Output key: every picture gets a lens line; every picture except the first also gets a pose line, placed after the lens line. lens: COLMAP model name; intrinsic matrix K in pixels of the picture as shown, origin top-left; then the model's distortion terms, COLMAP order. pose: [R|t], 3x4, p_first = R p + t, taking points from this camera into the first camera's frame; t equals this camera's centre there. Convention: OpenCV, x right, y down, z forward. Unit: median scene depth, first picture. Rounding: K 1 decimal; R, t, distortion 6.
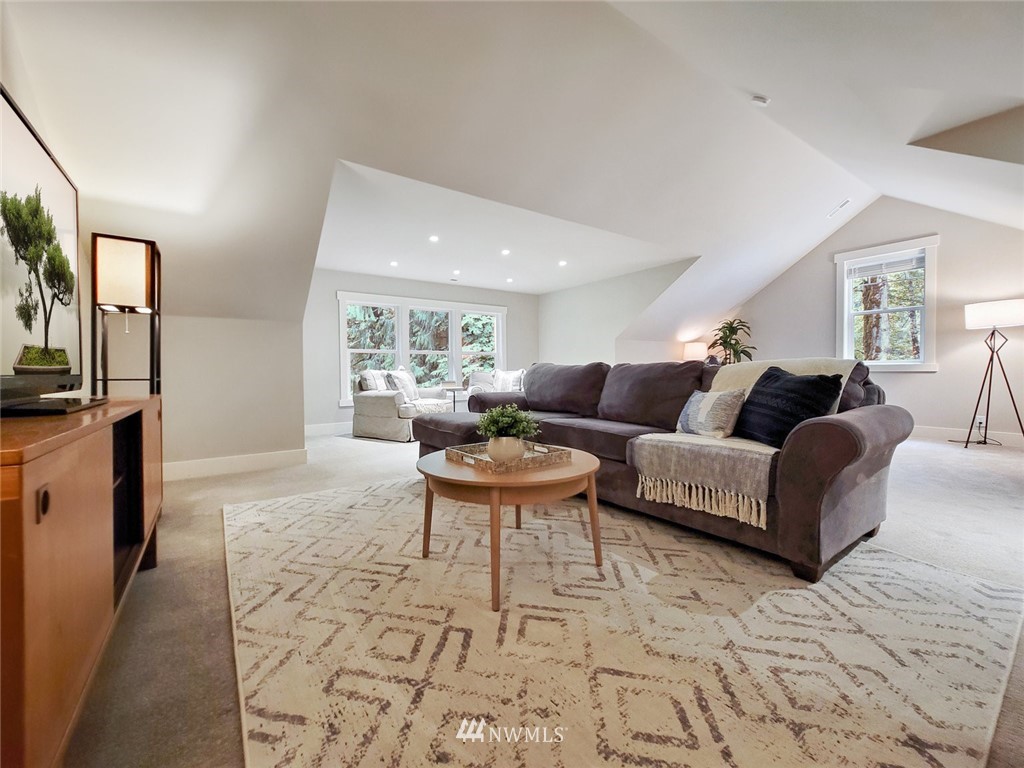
lens RADIAL K [[420.9, 0, 507.1], [0, 420.9, 381.0], [0, 0, 1]] dist [0.001279, 0.000162]
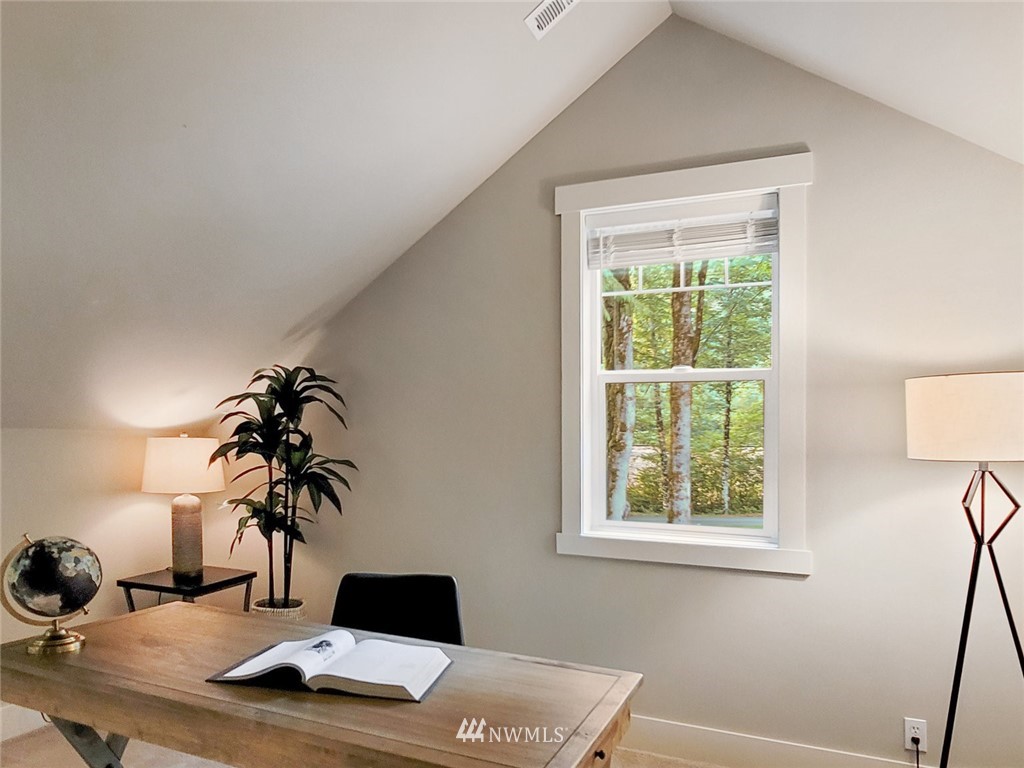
lens RADIAL K [[420.9, 0, 507.1], [0, 420.9, 381.0], [0, 0, 1]] dist [0.001279, 0.000162]
pose [[0.878846, 0.056074, 0.473800, 0.490551], [-0.013975, 0.995669, -0.091916, -0.102047], [-0.476902, 0.074158, 0.875823, 0.610894]]
